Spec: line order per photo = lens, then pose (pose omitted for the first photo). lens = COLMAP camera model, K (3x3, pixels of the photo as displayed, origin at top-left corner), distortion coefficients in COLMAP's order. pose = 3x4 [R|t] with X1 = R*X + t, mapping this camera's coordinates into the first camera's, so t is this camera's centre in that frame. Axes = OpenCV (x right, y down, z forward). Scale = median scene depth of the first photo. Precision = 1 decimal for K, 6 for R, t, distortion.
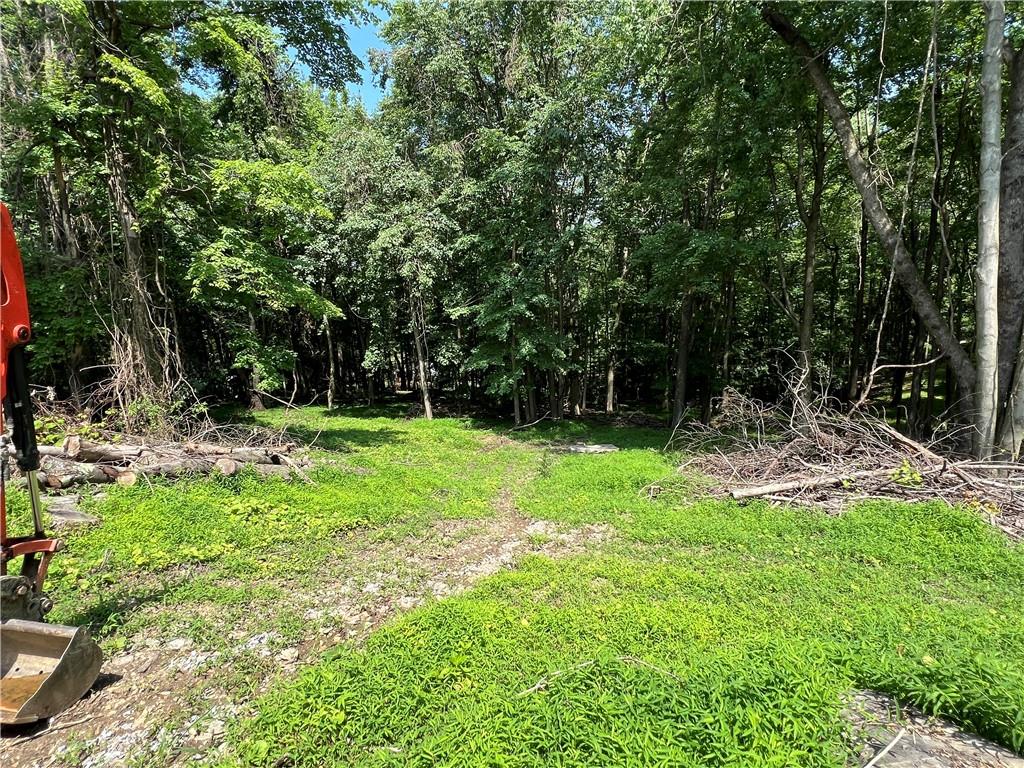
lens RADIAL K [[553.7, 0, 510.4], [0, 553.7, 382.4], [0, 0, 1]] dist [0.001579, -0.001816]
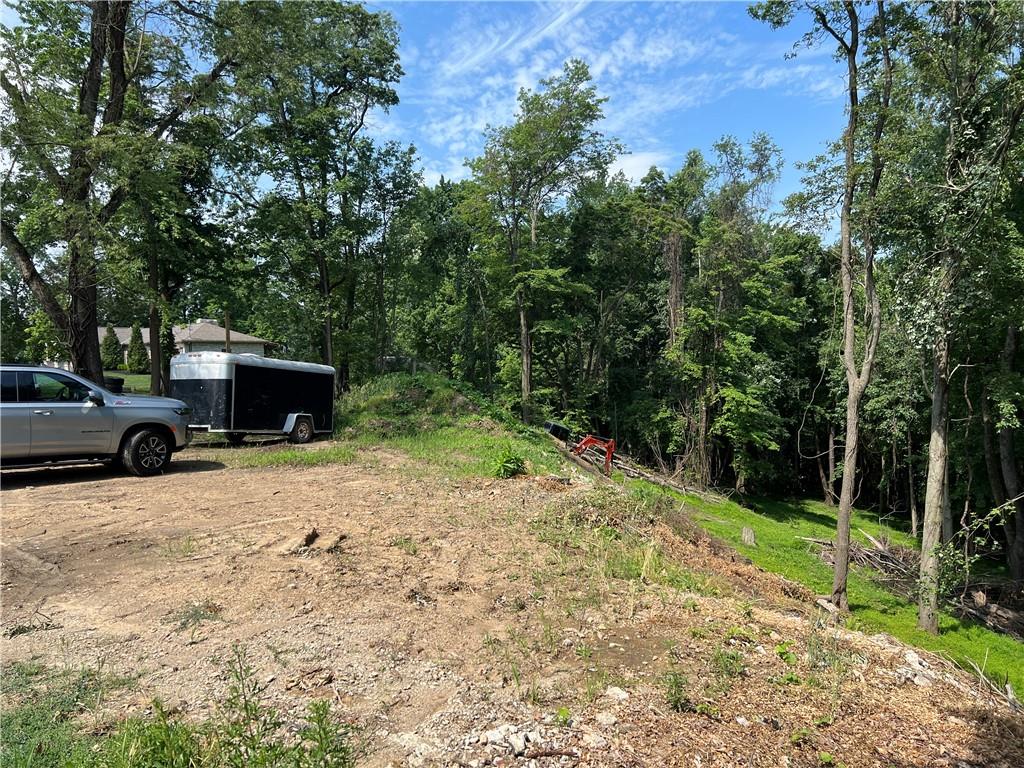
lens RADIAL K [[783.9, 0, 510.1], [0, 783.9, 380.8], [0, 0, 1]] dist [0.036571, 0.000887]
pose [[0.414135, 0.072257, -0.907343, 1.283009], [-0.197885, 0.980149, -0.012264, -0.094295], [0.888445, 0.184628, 0.420212, -0.776985]]
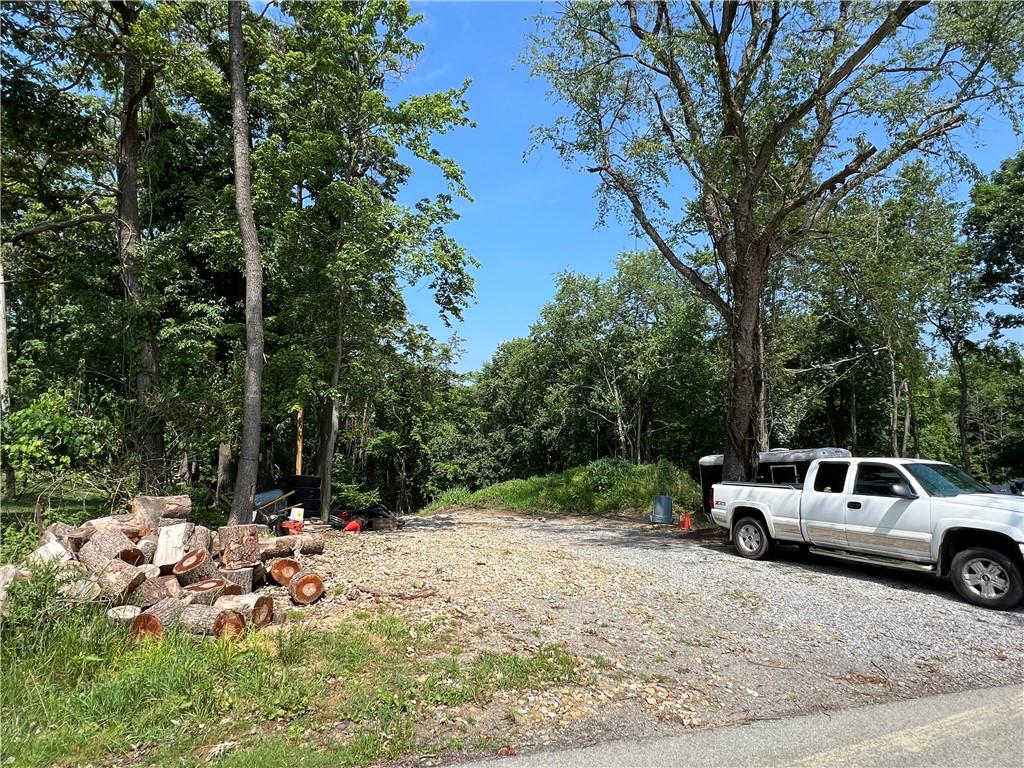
lens RADIAL K [[566.6, 0, 503.3], [0, 566.6, 382.8], [0, 0, 1]] dist [0.003428, 0.000153]
pose [[0.992802, 0.046424, -0.110400, 0.161306], [-0.076607, 0.954730, -0.287442, 0.074862], [0.092057, 0.293830, 0.951414, -1.381374]]
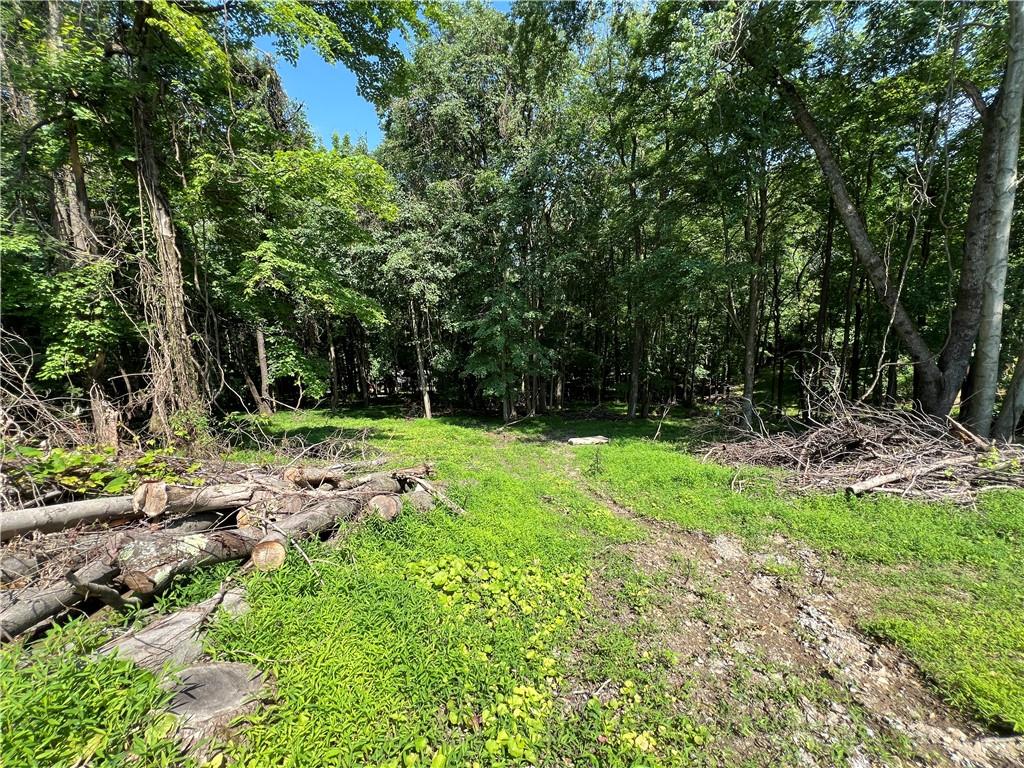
lens RADIAL K [[413.1, 0, 511.4], [0, 413.1, 381.8], [0, 0, 1]] dist [-0.001341, 0.000082]
pose [[0.987979, -0.018209, 0.153511, -0.125014], [0.019889, 0.999758, -0.009418, -0.000043], [-0.153302, 0.012358, 0.988102, 0.131116]]
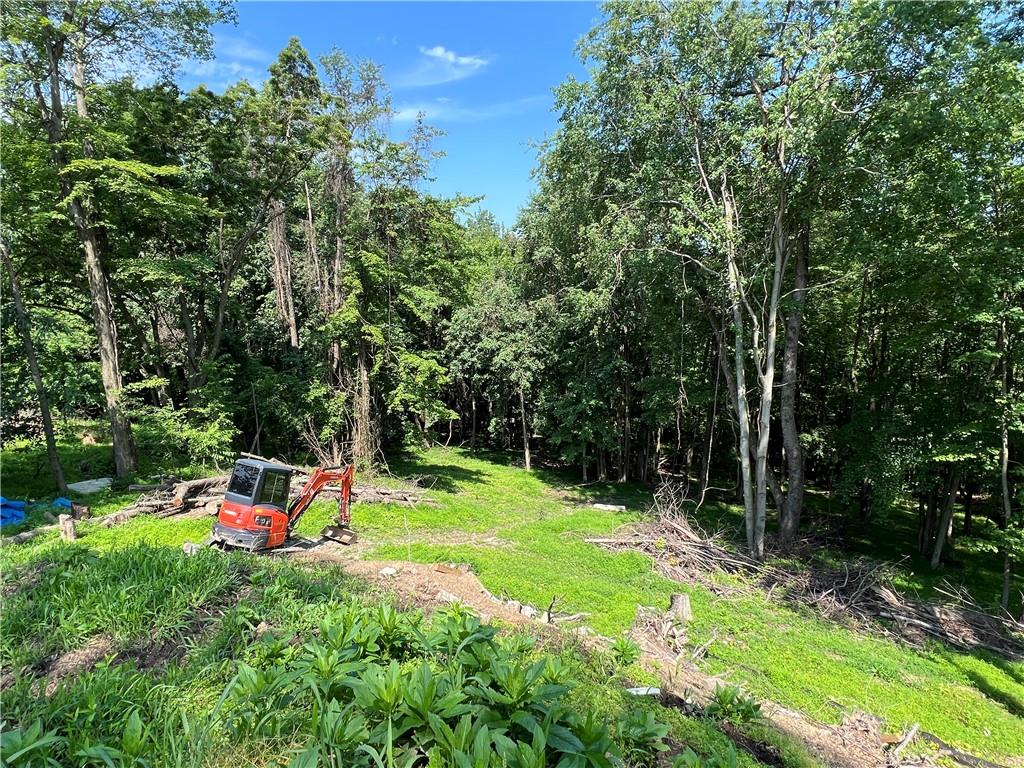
lens RADIAL K [[553.7, 0, 514.6], [0, 553.7, 389.3], [0, 0, 1]] dist [0.001579, -0.001816]
pose [[0.949183, 0.076662, -0.305246, 0.292244], [-0.088775, 0.995713, -0.025981, -0.125023], [0.301946, 0.051759, 0.951919, -0.483192]]
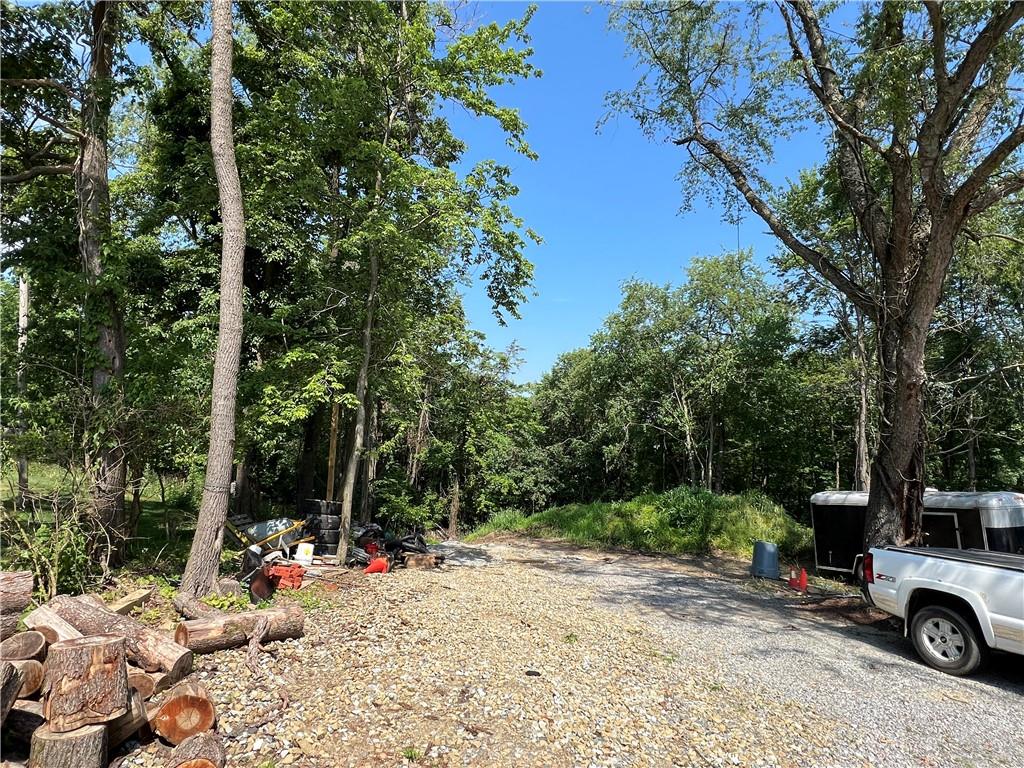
lens RADIAL K [[553.7, 0, 511.5], [0, 553.7, 382.3], [0, 0, 1]] dist [0.001579, -0.001816]
pose [[0.977399, 0.067661, -0.200282, 0.141688], [-0.126672, 0.945931, -0.298611, 0.038624], [0.169249, 0.317232, 0.933123, -1.257416]]
